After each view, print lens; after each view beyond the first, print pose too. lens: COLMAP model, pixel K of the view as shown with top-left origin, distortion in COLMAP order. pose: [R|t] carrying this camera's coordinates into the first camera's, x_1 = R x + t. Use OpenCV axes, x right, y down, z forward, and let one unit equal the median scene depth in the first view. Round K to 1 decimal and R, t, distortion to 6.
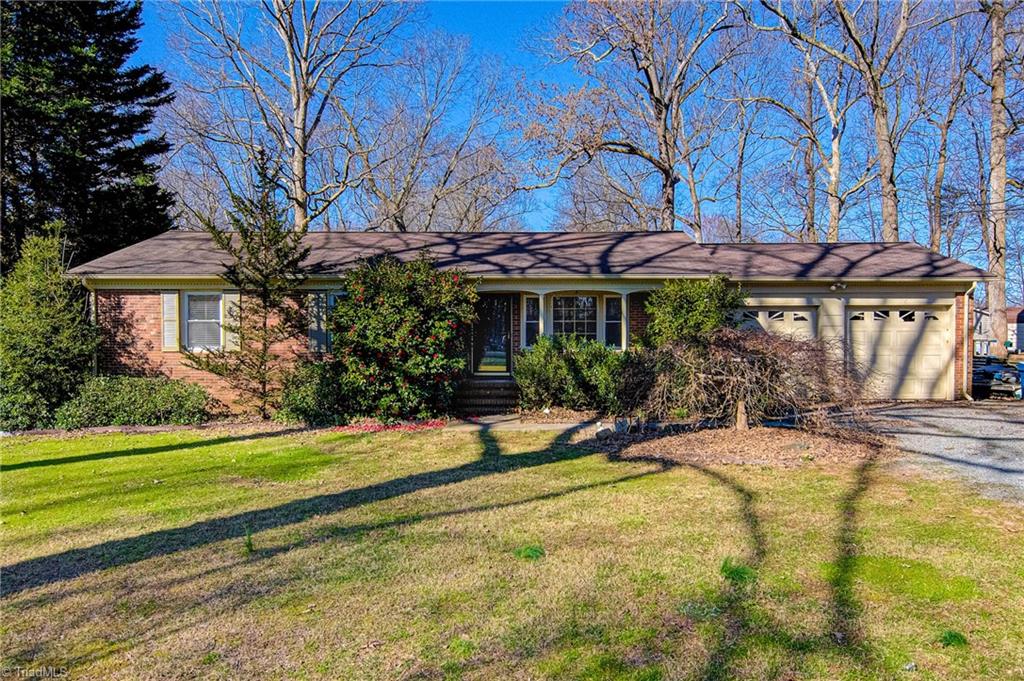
lens RADIAL K [[537.4, 0, 512.0], [0, 537.4, 340.5], [0, 0, 1]] dist [0.005547, -0.017595]
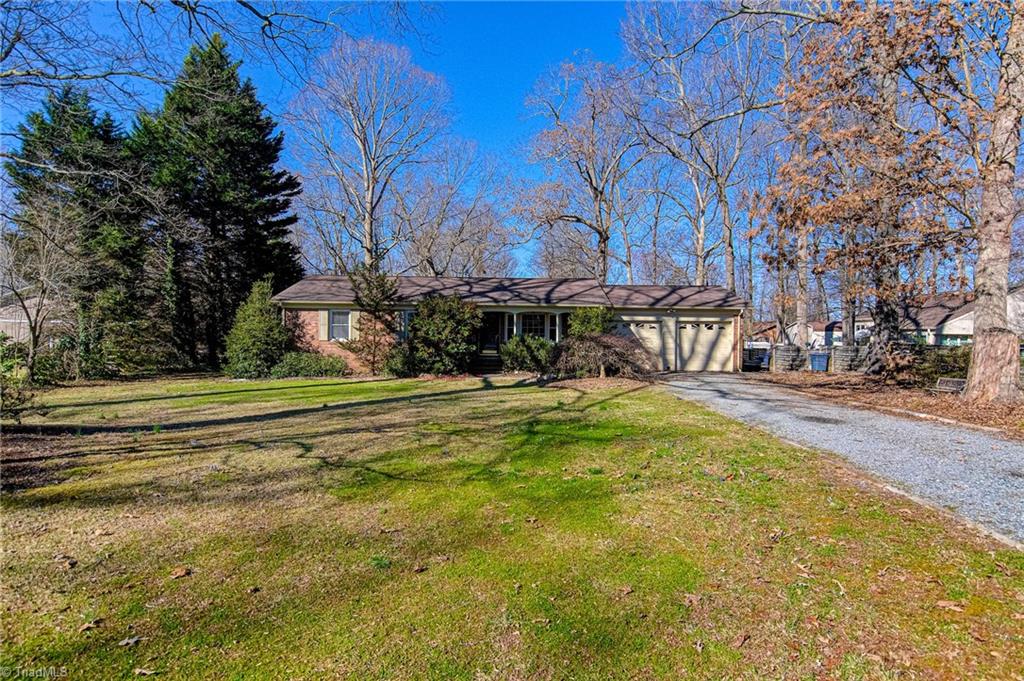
lens RADIAL K [[537.4, 0, 512.0], [0, 537.4, 340.5], [0, 0, 1]] dist [0.005547, -0.017595]
pose [[0.999893, 0.012589, 0.007490, 0.029955], [-0.012557, 0.999912, -0.004347, 0.020068], [-0.007545, 0.004252, 0.999962, -0.938126]]
